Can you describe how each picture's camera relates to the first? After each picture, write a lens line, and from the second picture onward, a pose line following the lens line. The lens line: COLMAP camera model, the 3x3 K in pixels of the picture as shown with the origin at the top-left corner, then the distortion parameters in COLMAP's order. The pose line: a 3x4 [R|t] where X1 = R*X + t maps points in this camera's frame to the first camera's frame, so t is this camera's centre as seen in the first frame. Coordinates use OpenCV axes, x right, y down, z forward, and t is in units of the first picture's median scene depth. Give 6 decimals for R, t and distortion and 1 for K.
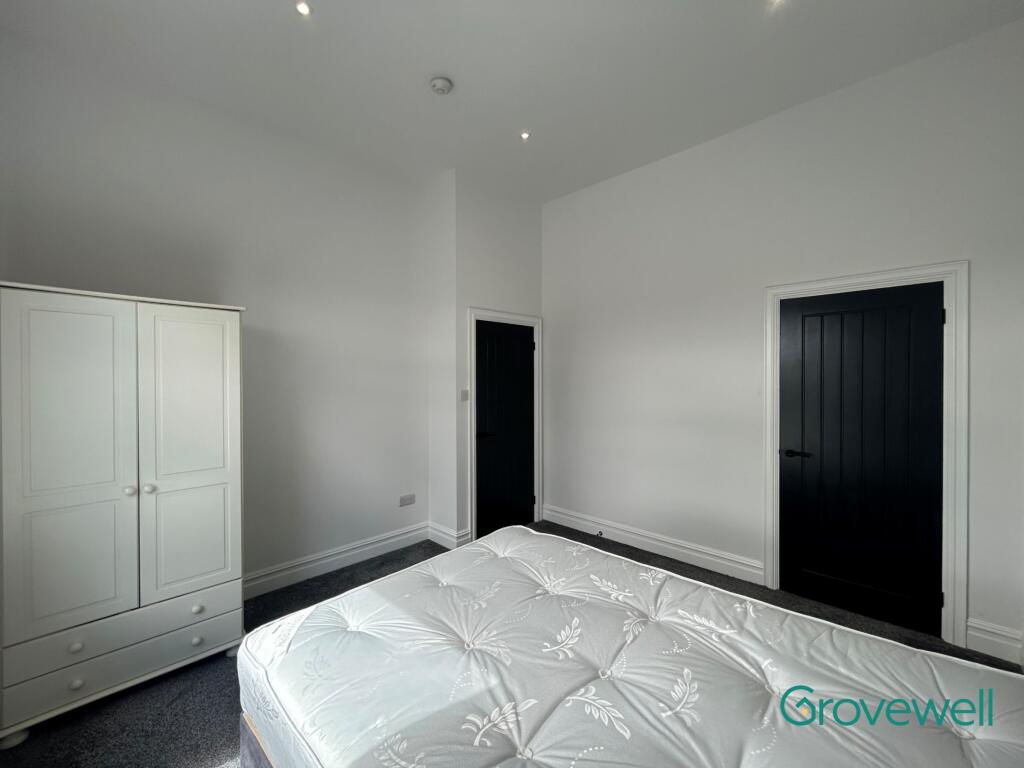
lens RADIAL K [[416.7, 0, 512.2], [0, 416.7, 382.3], [0, 0, 1]] dist [0.000448, 0.000482]
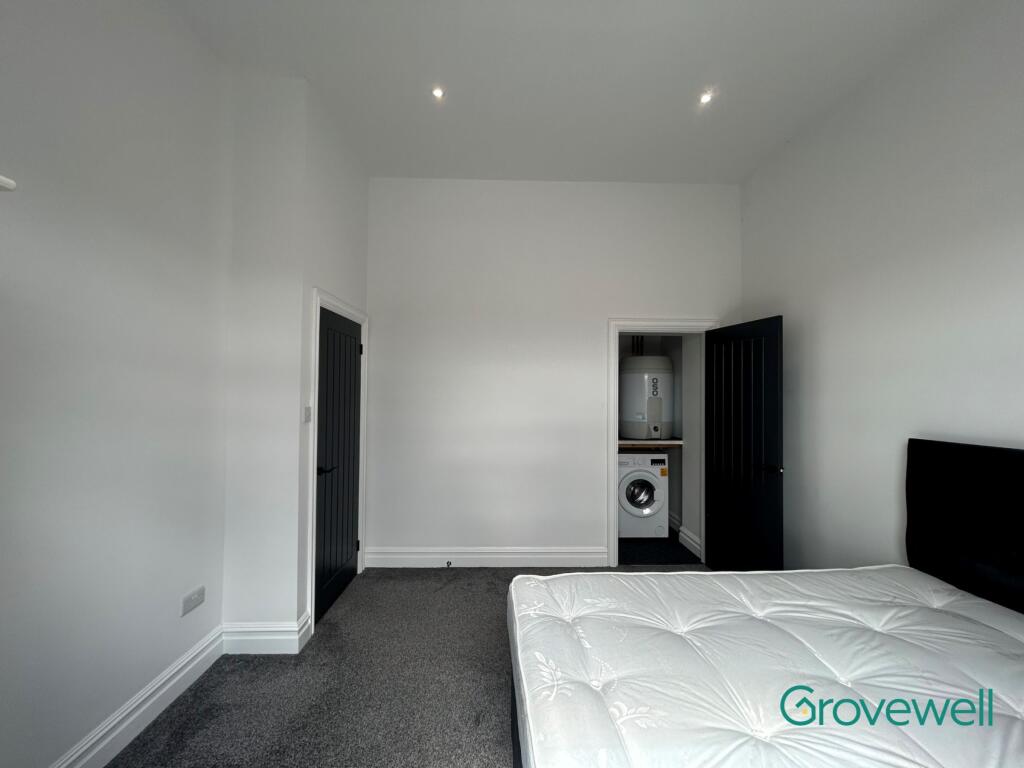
lens RADIAL K [[416.7, 0, 512.2], [0, 416.7, 382.3], [0, 0, 1]] dist [0.000448, 0.000482]
pose [[0.697274, 0.025060, 0.716367, -0.372554], [-0.004727, 0.999528, -0.030365, -0.002129], [-0.716789, 0.017786, 0.697063, 0.287683]]
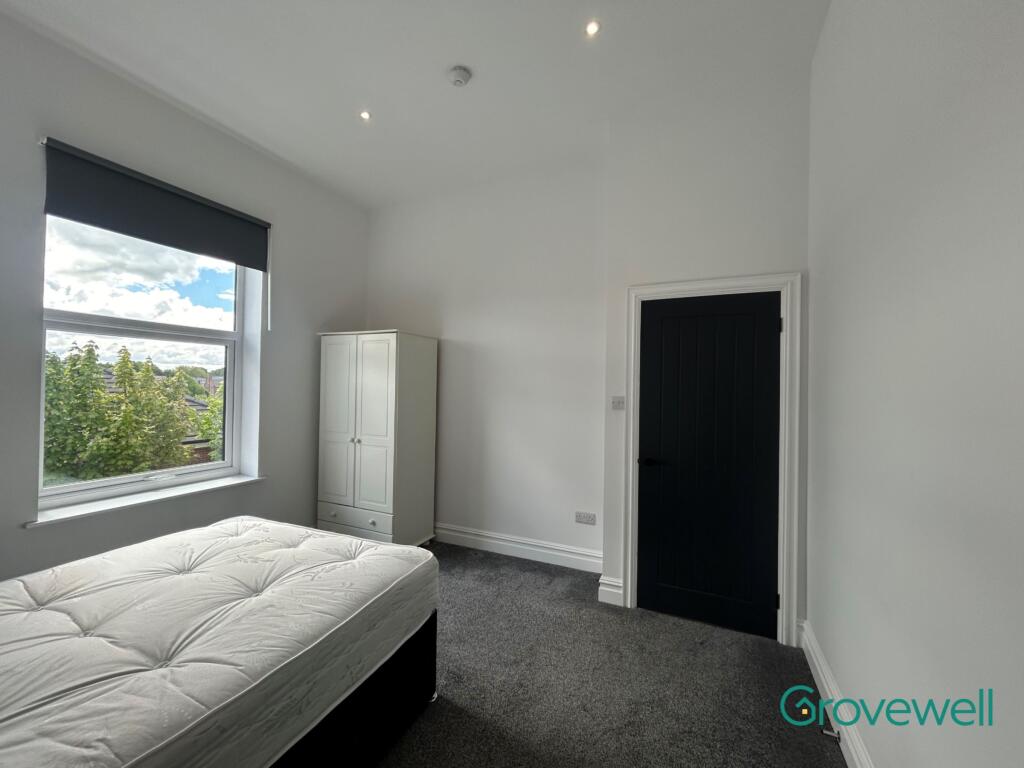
lens RADIAL K [[416.7, 0, 512.2], [0, 416.7, 382.3], [0, 0, 1]] dist [0.000448, 0.000482]
pose [[0.332082, 0.000705, -0.943250, 0.545854], [-0.027153, 0.999592, -0.008812, 0.005158], [0.942860, 0.028538, 0.331966, 0.564224]]
